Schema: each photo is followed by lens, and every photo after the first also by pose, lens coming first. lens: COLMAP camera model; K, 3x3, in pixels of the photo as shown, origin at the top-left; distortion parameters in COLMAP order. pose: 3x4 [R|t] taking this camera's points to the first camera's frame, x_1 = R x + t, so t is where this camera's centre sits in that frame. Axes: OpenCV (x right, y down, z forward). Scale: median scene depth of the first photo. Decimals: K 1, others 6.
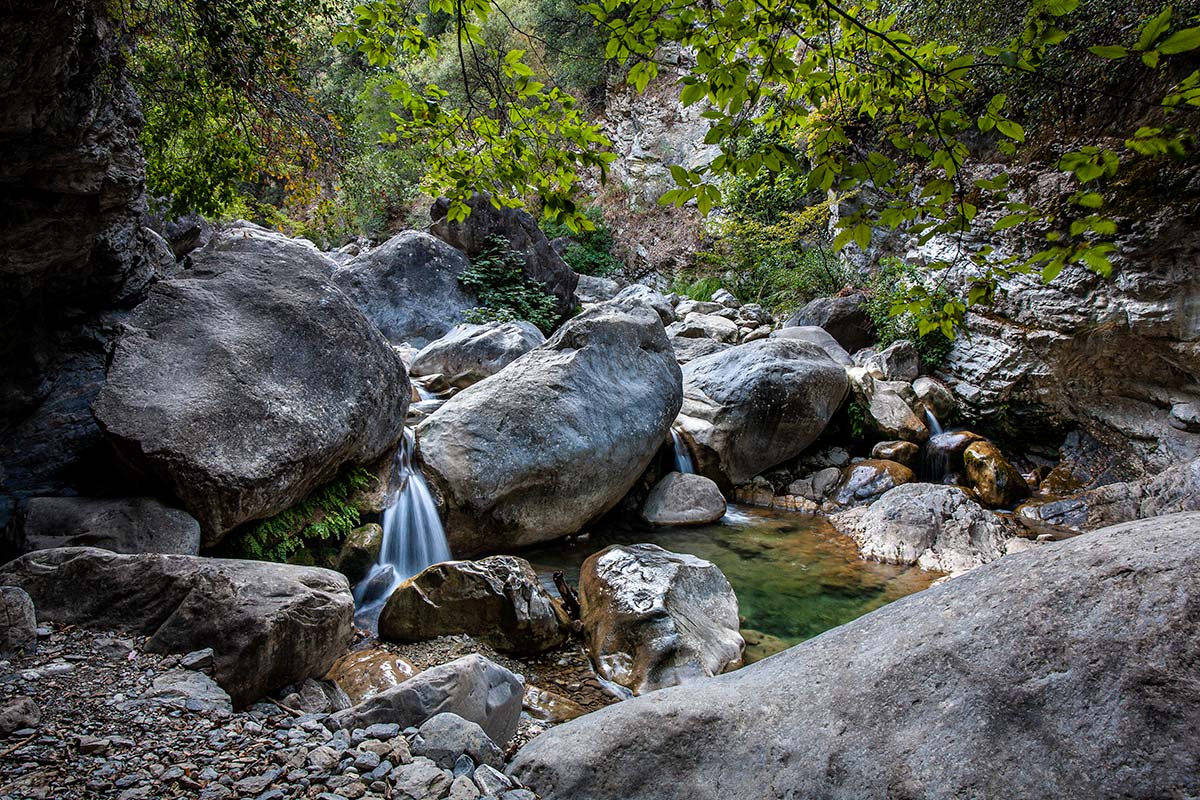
lens RADIAL K [[773.3, 0, 600.1], [0, 773.3, 396.7], [0, 0, 1]] dist [0.004943, 0.002313]
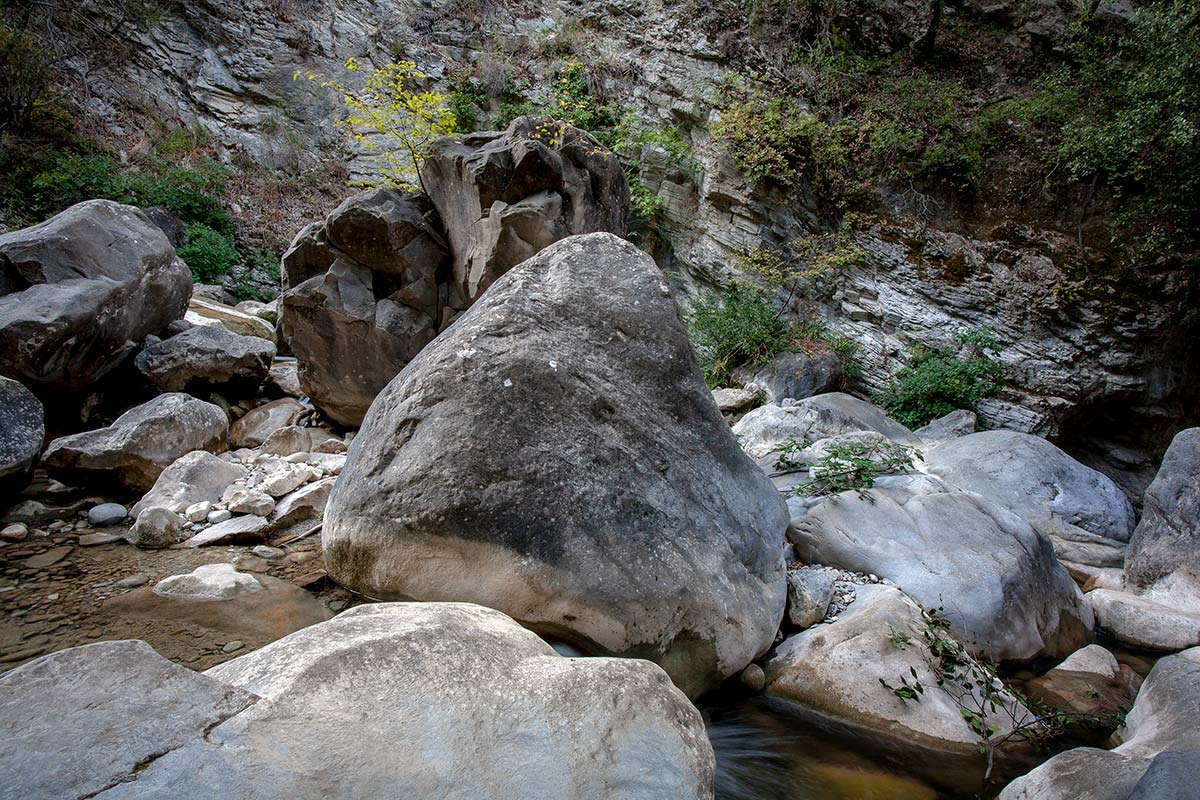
lens RADIAL K [[728.7, 0, 599.5], [0, 728.7, 404.1], [0, 0, 1]] dist [-0.023511, -0.000099]
pose [[0.536650, -0.096534, 0.838265, -0.662633], [0.054835, 0.995324, 0.079516, -0.192163], [-0.842022, 0.003294, 0.539434, 0.967762]]
